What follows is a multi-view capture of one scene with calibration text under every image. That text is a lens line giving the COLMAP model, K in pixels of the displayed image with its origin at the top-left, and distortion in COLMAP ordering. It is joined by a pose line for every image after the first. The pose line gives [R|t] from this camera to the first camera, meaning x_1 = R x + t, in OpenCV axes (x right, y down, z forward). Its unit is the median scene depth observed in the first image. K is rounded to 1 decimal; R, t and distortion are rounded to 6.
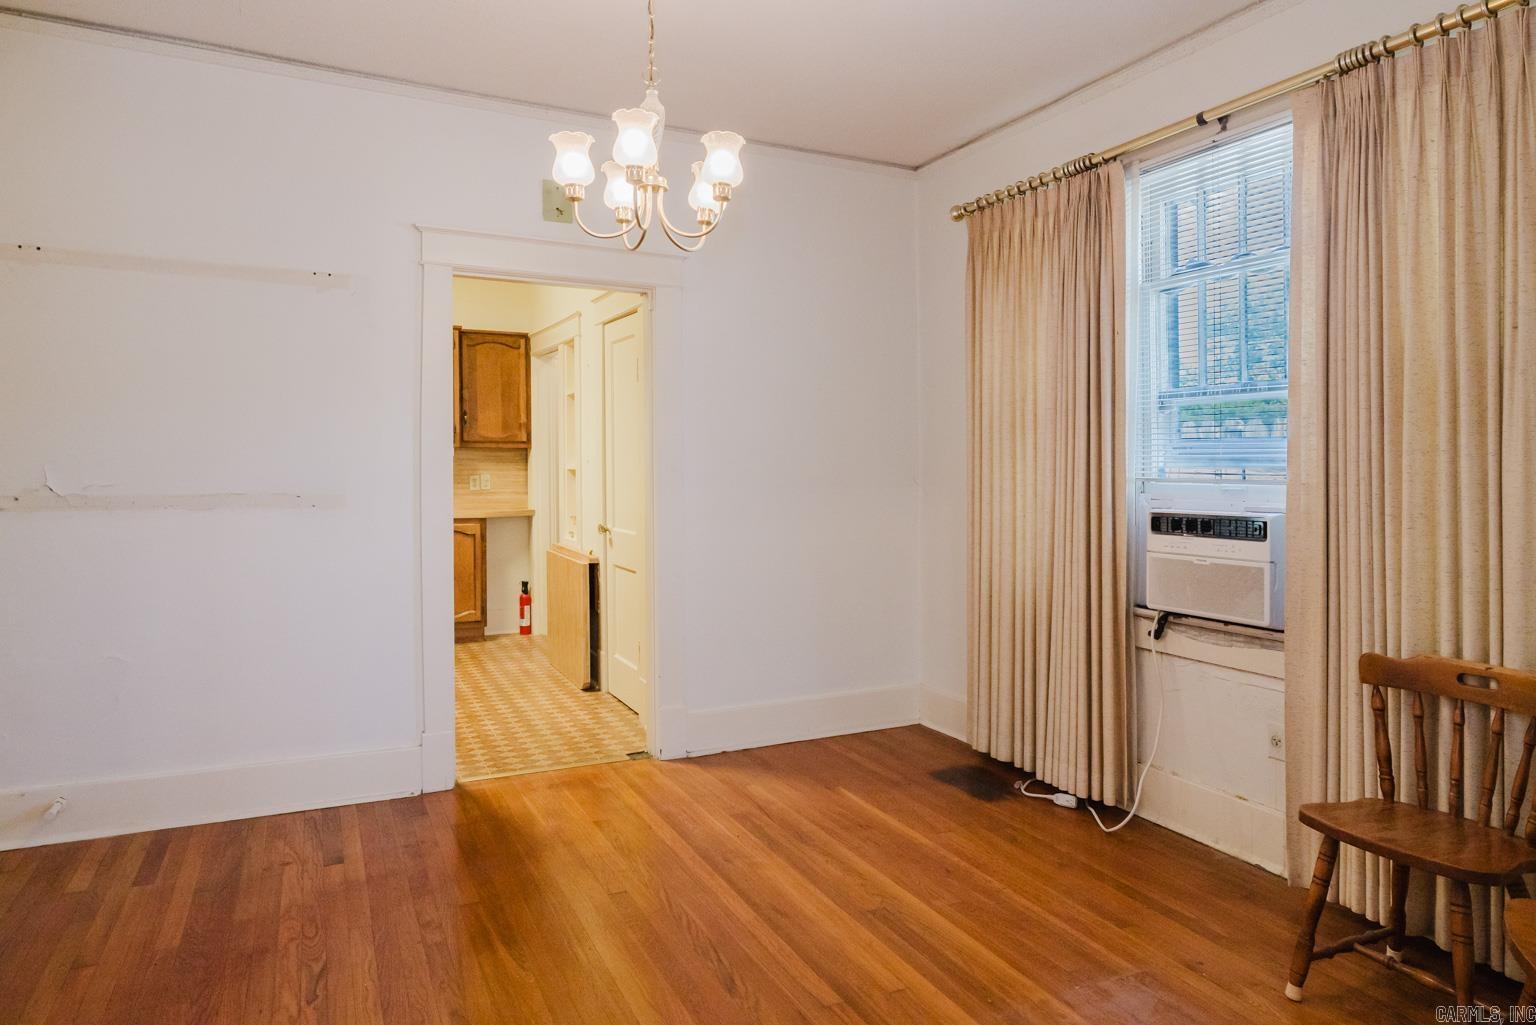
lens RADIAL K [[953.6, 0, 772.1], [0, 953.6, 474.7], [0, 0, 1]] dist [-0.001054, -0.000332]
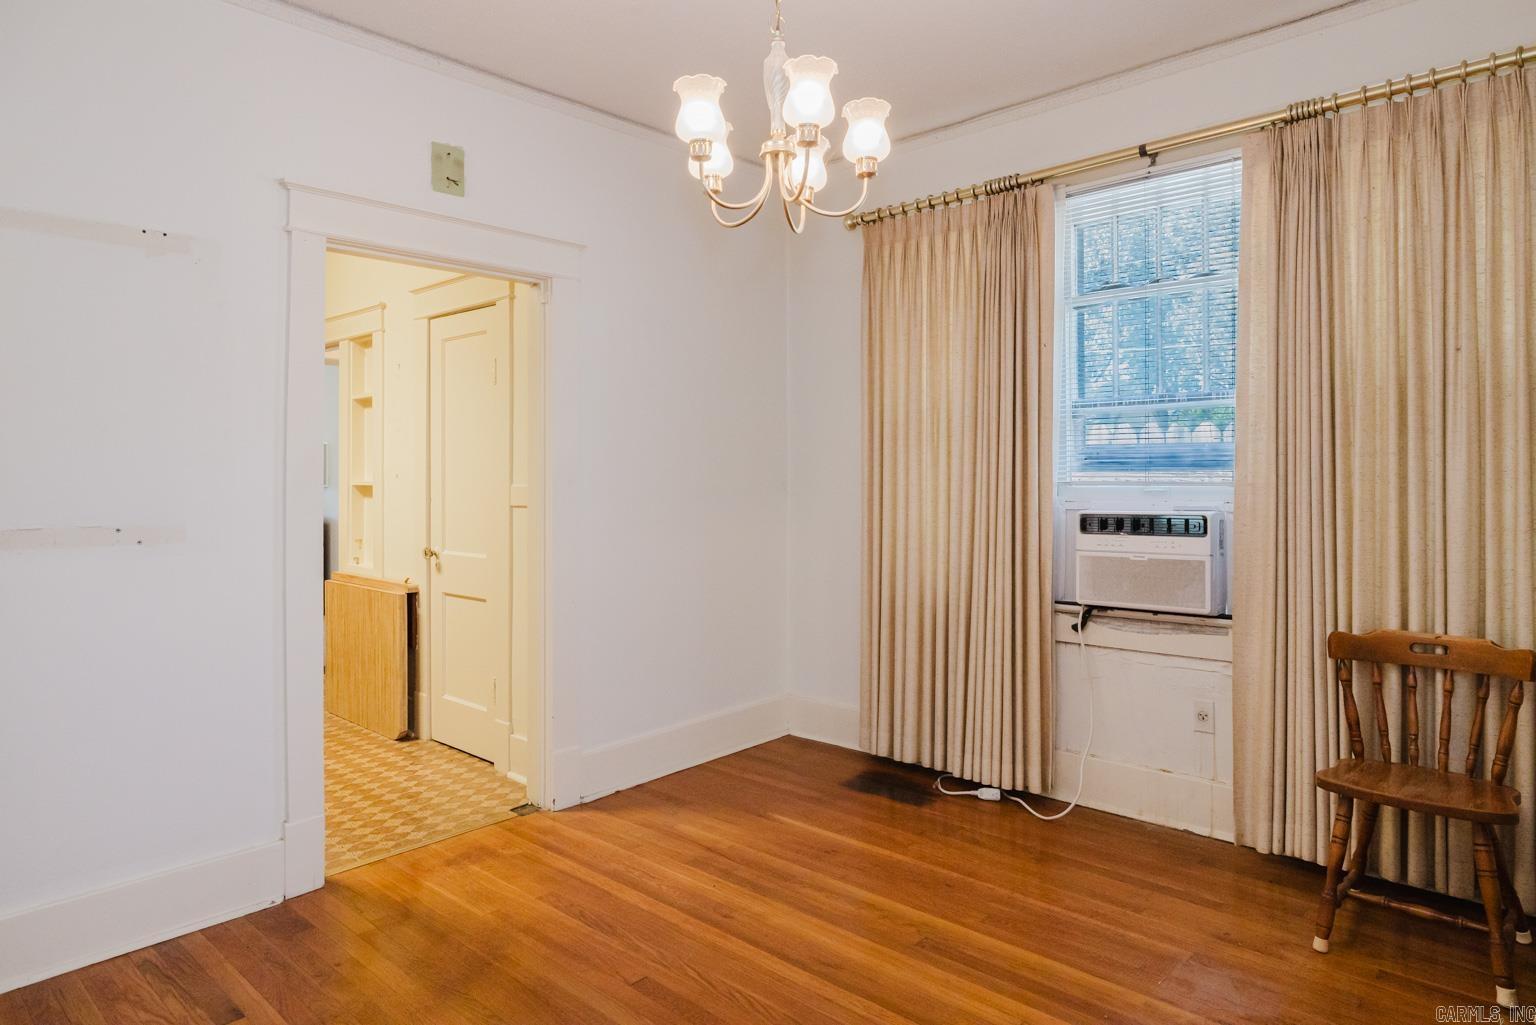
lens RADIAL K [[922.1, 0, 767.5], [0, 922.1, 471.7], [0, 0, 1]] dist [-0.003021, 0.000356]
pose [[0.933454, -0.016493, 0.358317, -0.288609], [0.020636, 0.999757, -0.007740, -0.006671], [-0.358102, 0.014619, 0.933568, 0.154175]]
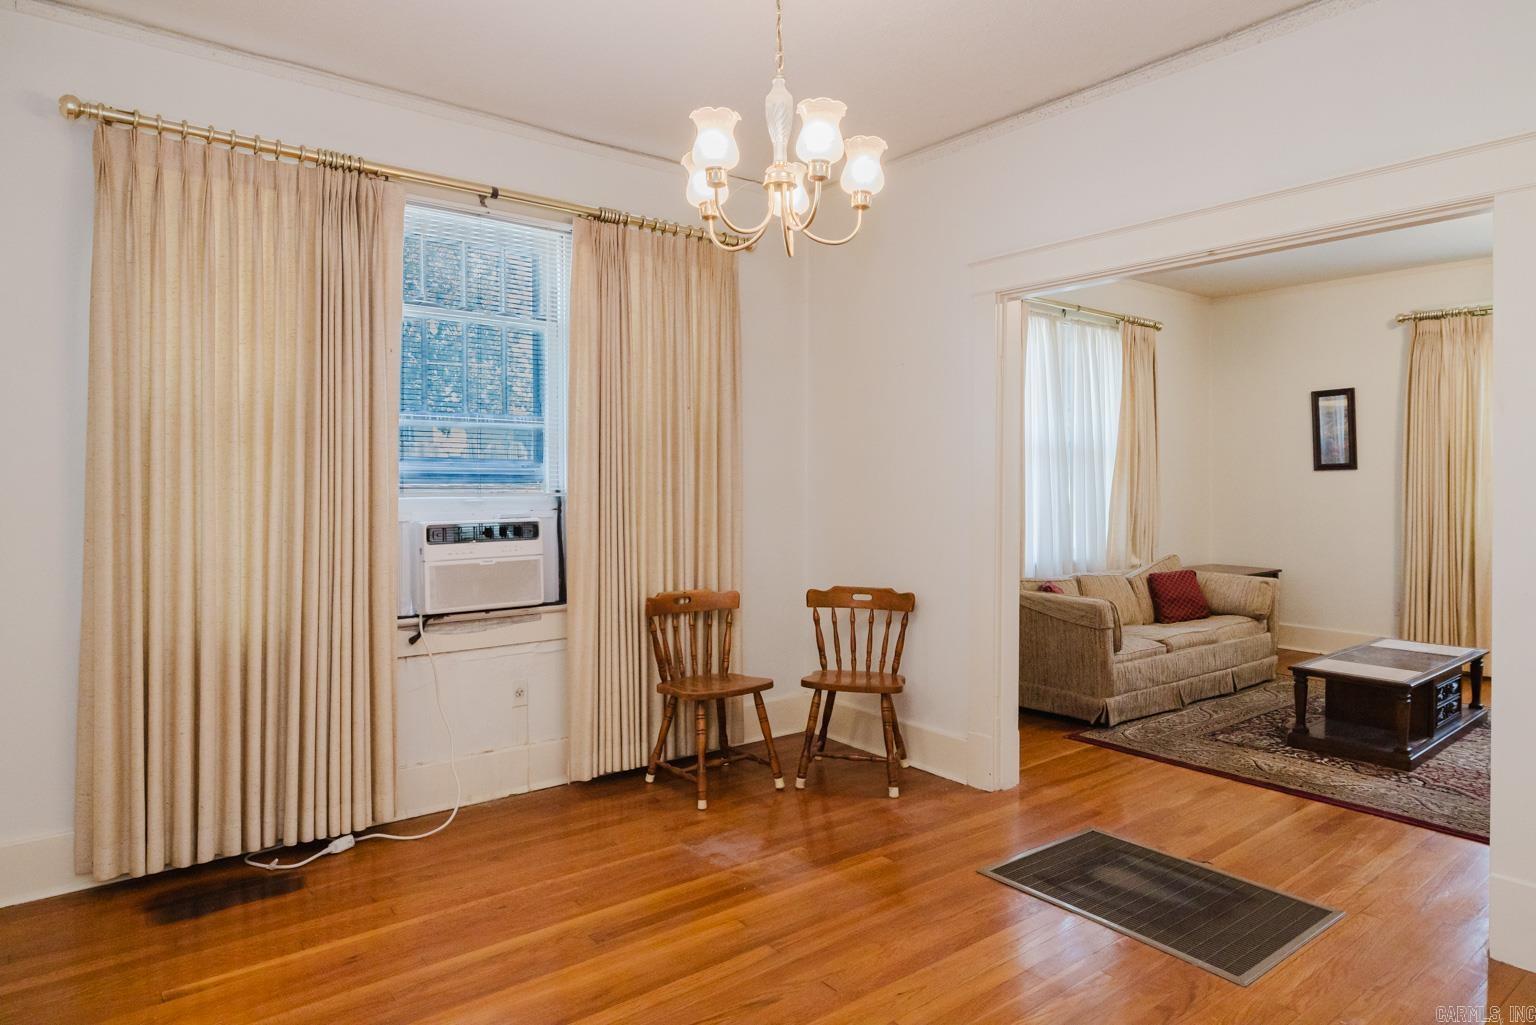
lens RADIAL K [[914.7, 0, 766.9], [0, 914.7, 488.7], [0, 0, 1]] dist [0.000524, 0.000513]
pose [[-0.211741, -0.011912, 0.977253, -0.681229], [0.007156, 0.999880, 0.013739, -0.012498], [-0.977300, 0.009902, -0.211630, 0.831758]]
